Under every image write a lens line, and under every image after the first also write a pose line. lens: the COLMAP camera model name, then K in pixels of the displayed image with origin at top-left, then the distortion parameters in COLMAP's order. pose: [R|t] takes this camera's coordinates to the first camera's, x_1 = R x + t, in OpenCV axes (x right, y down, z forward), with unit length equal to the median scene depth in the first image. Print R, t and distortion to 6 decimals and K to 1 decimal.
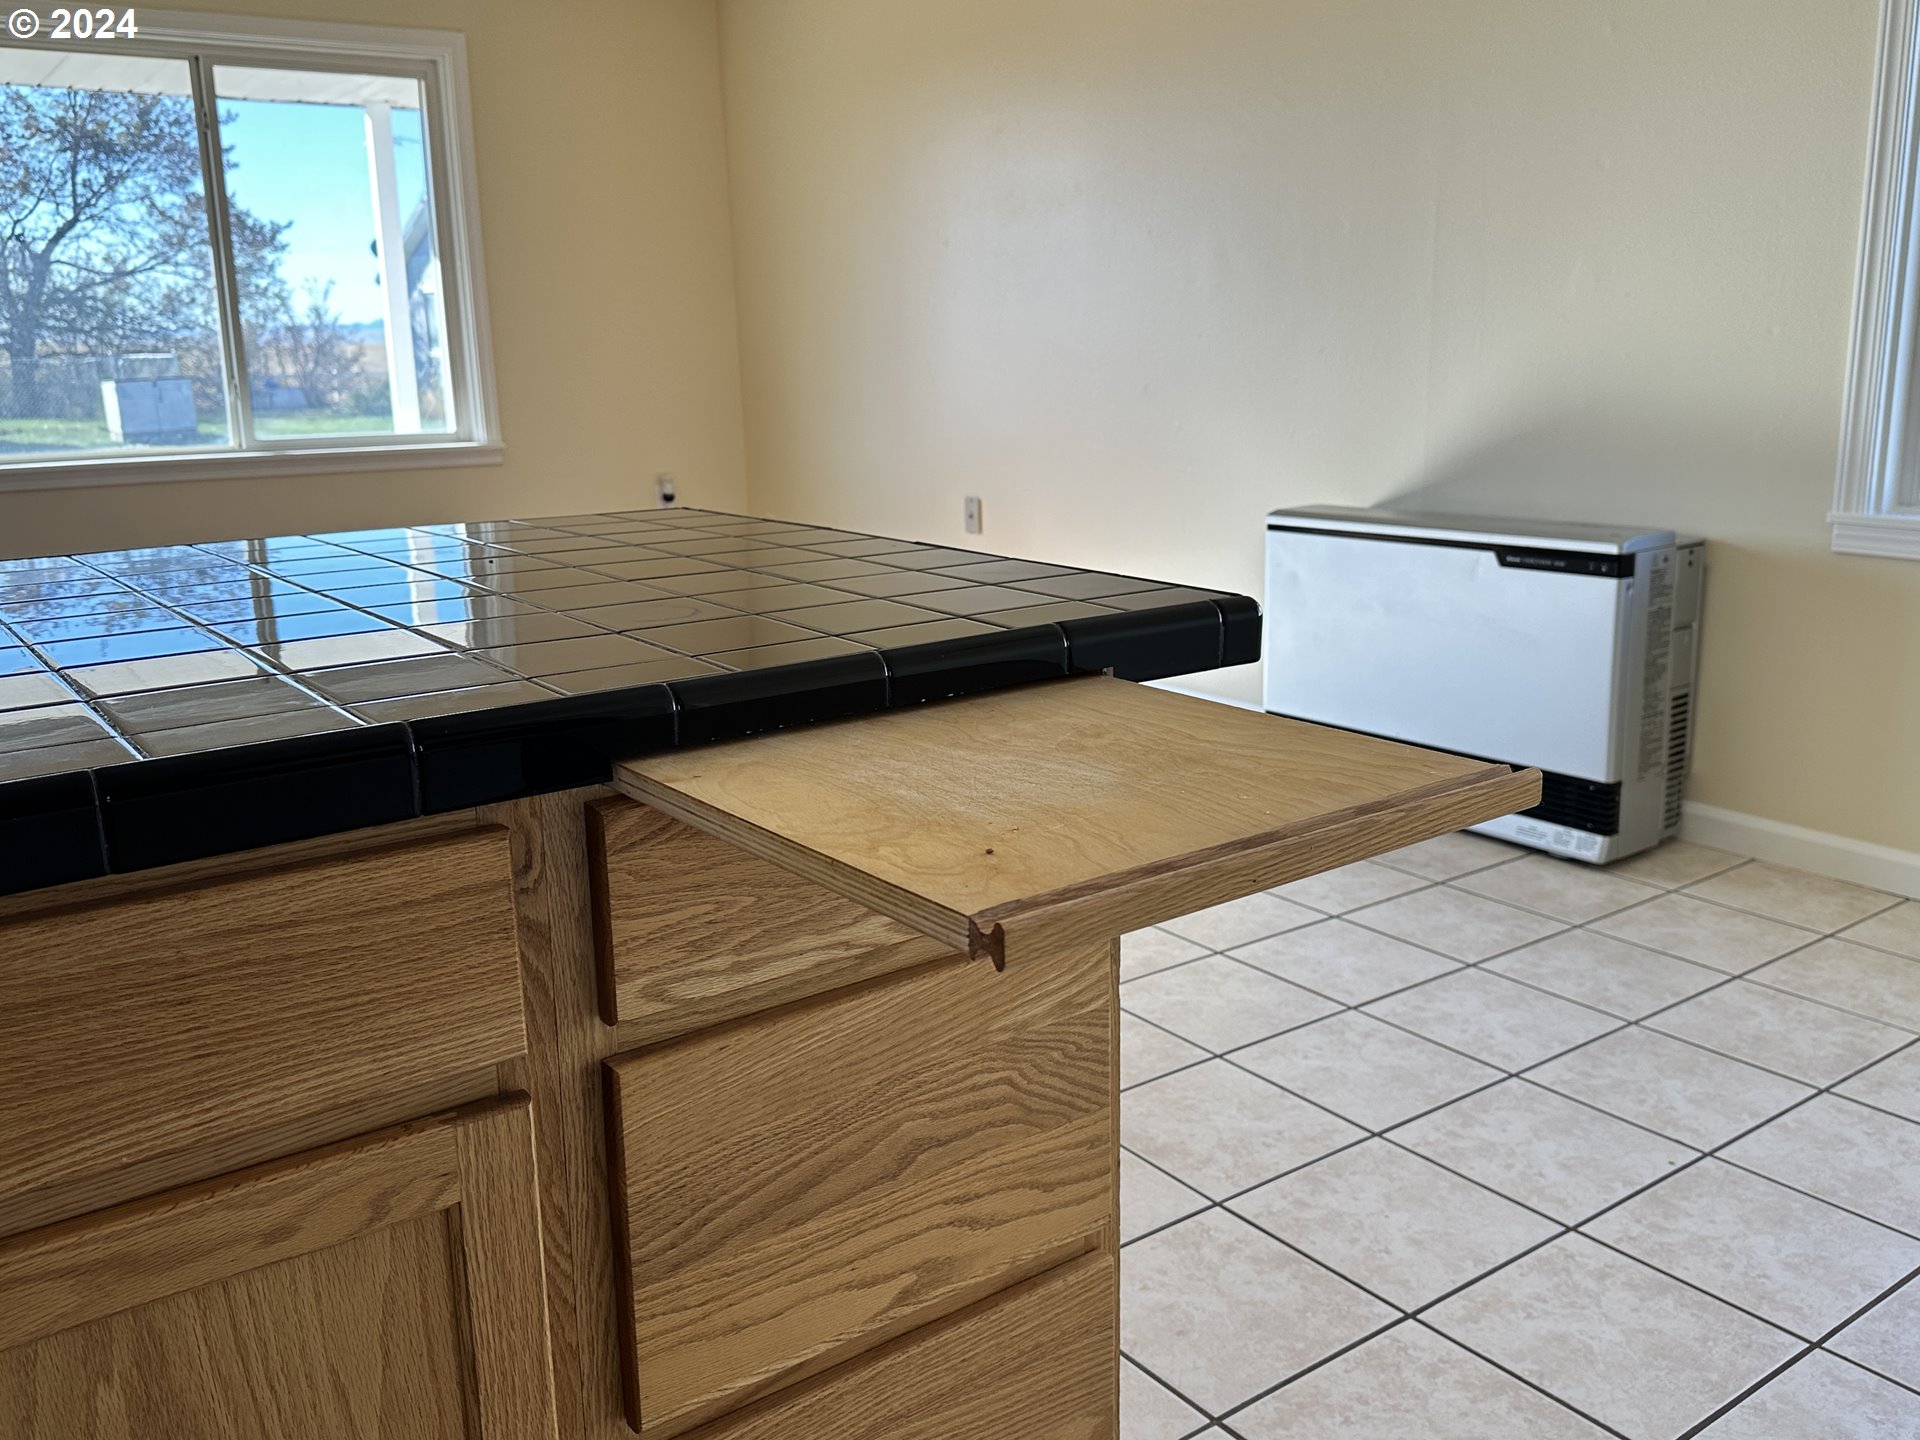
lens RADIAL K [[1660.0, 0, 971.2], [0, 1660.0, 715.0], [0, 0, 1]] dist [0.014225, 0.002294]
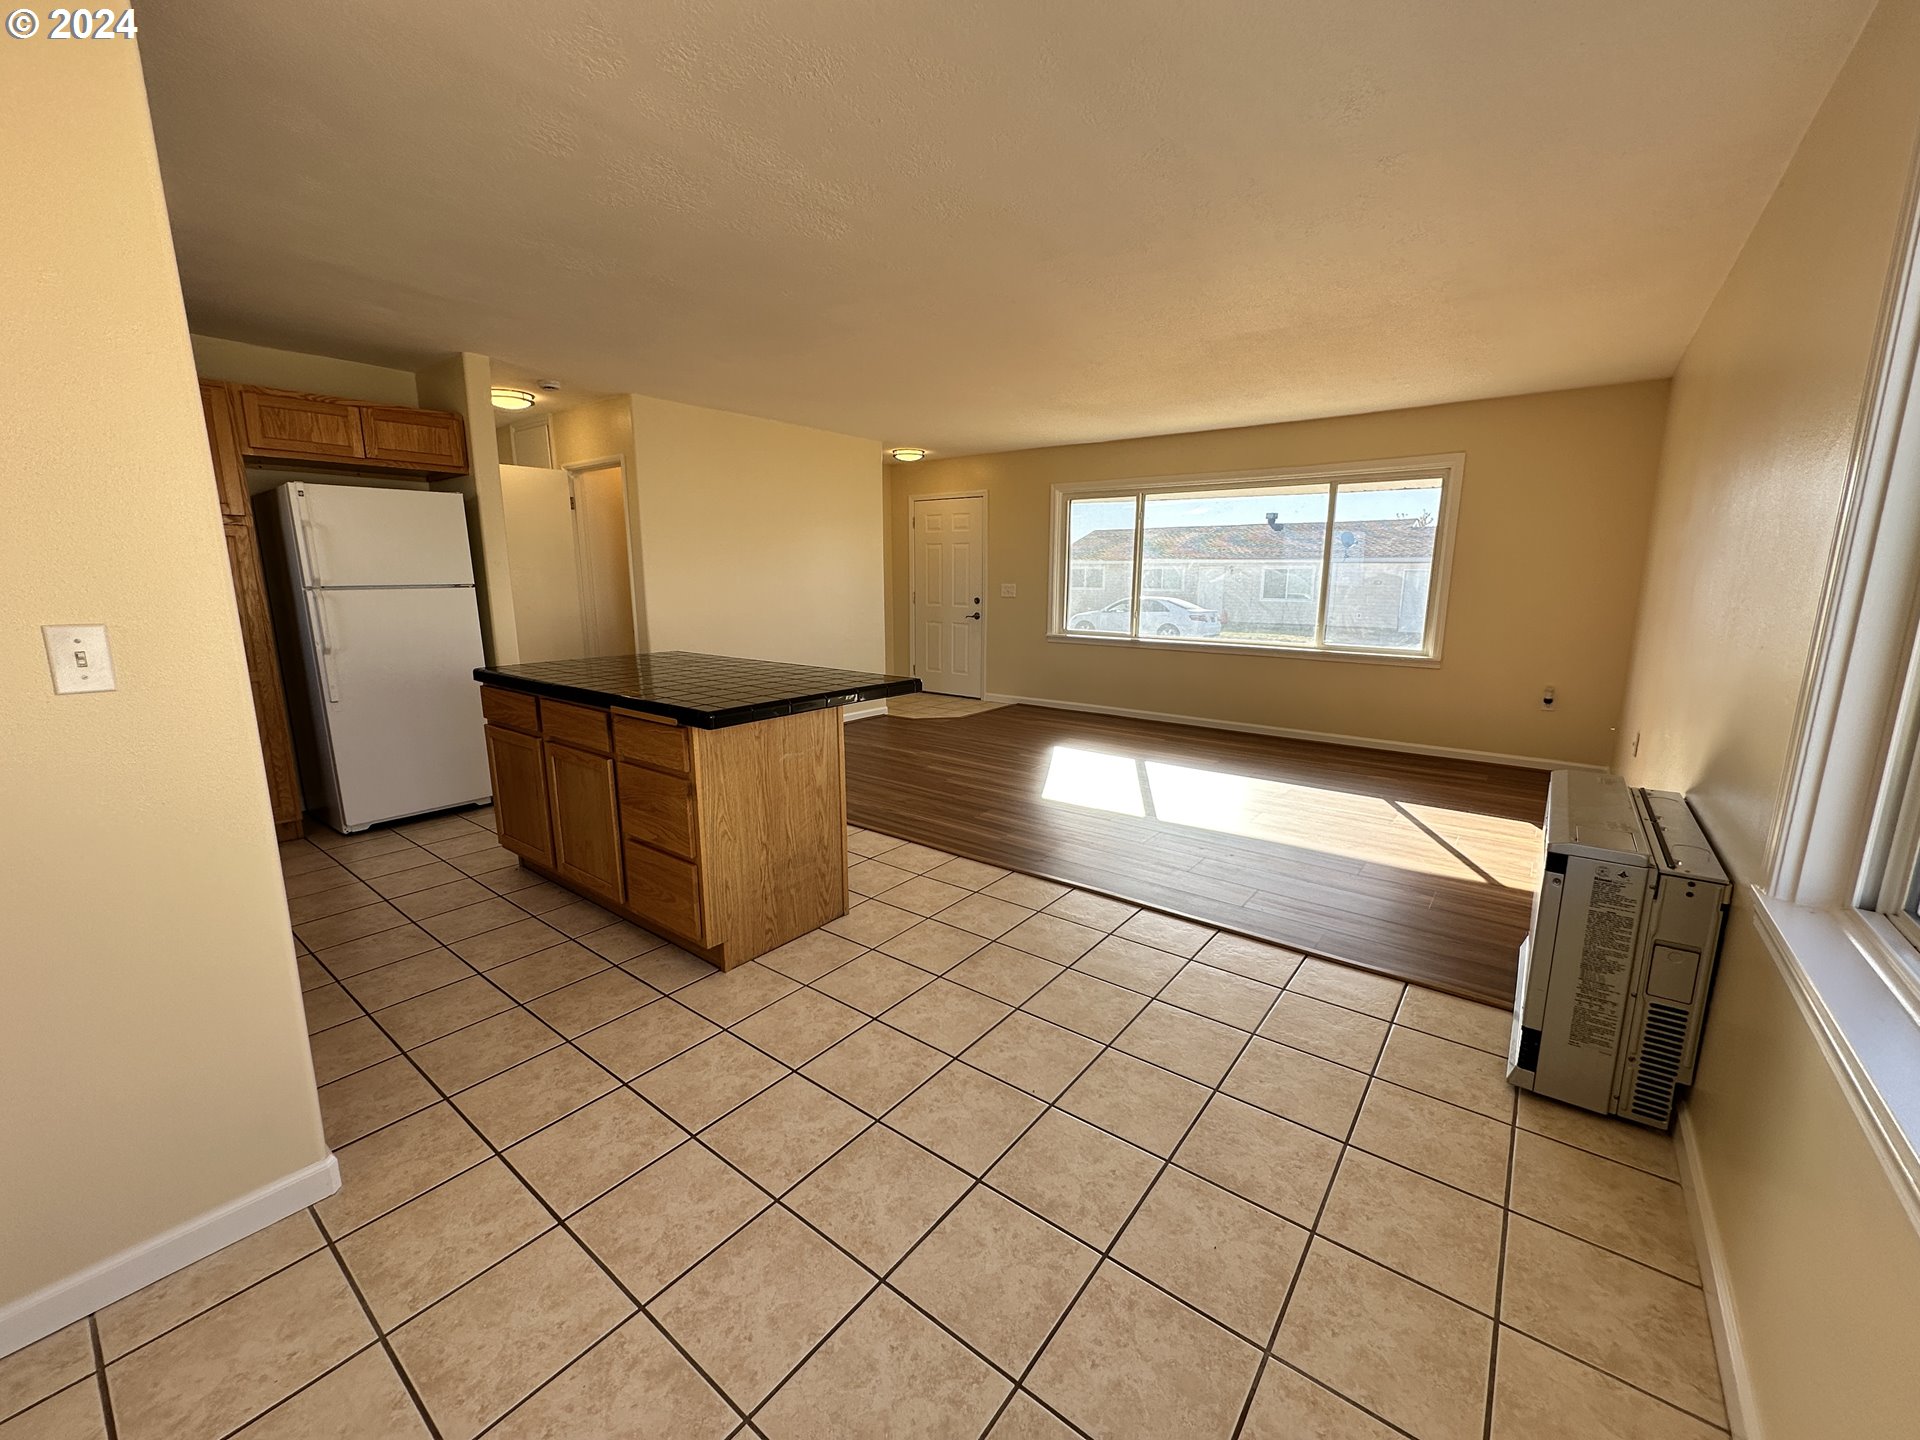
lens RADIAL K [[763.5, 0, 969.5], [0, 763.5, 726.5], [0, 0, 1]] dist [-0.000837, -0.000213]
pose [[0.280540, 0.207765, -0.937087, 0.816948], [-0.228409, 0.962697, 0.145063, -0.177081], [0.932270, 0.173343, 0.317530, 0.416561]]
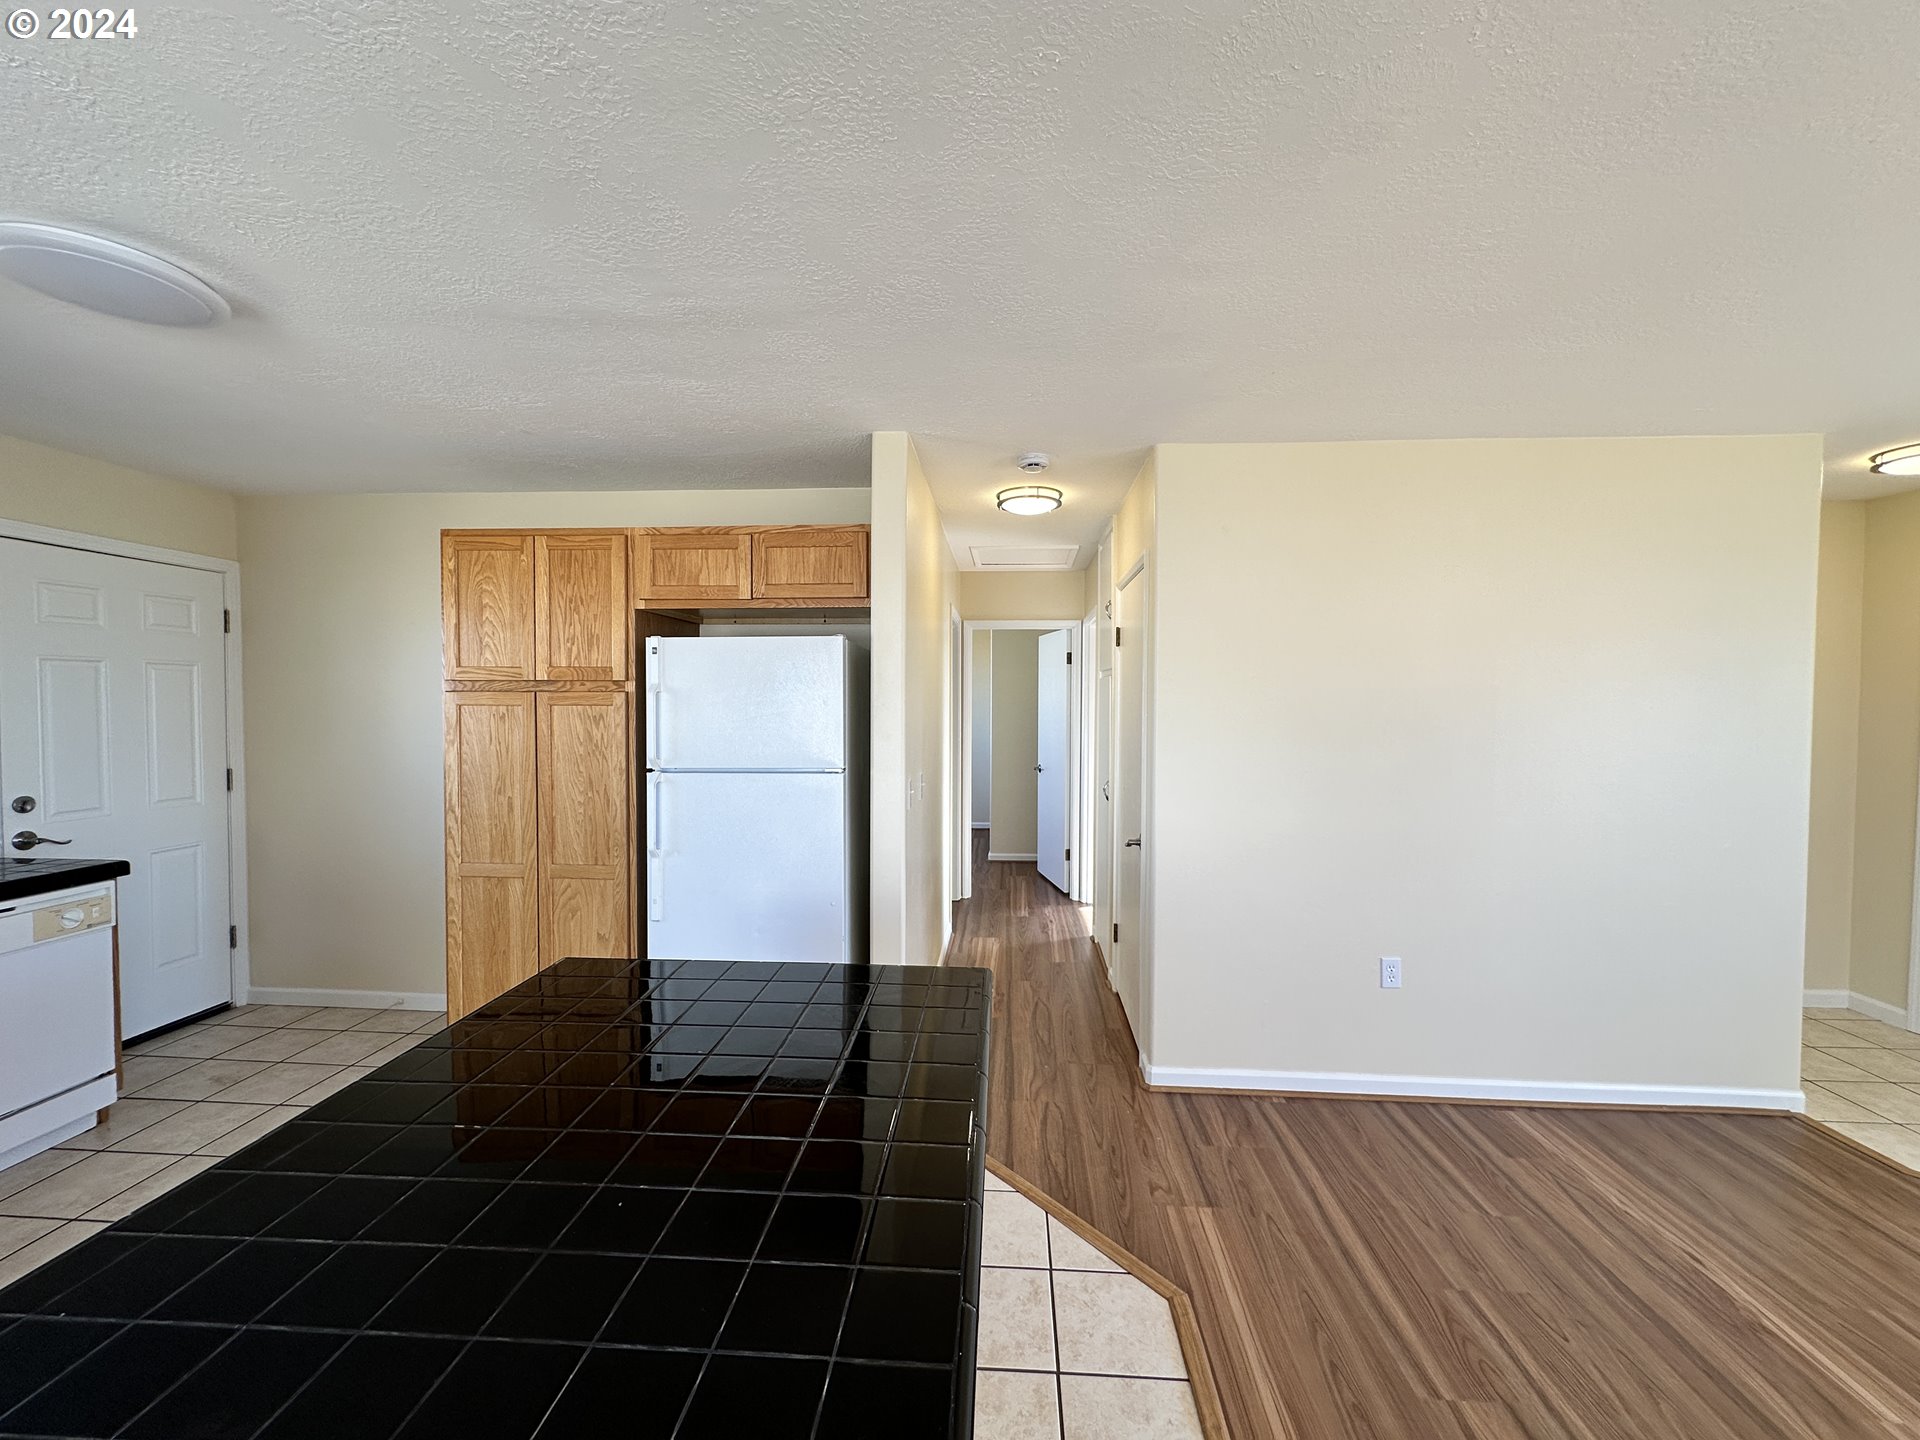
lens RADIAL K [[763.5, 0, 959.0], [0, 763.5, 731.5], [0, 0, 1]] dist [-0.000837, -0.000213]
pose [[-0.643372, 0.040589, -0.764477, -0.134041], [-0.169695, 0.966191, 0.194112, -0.258183], [0.746509, 0.254614, -0.614732, 0.613523]]
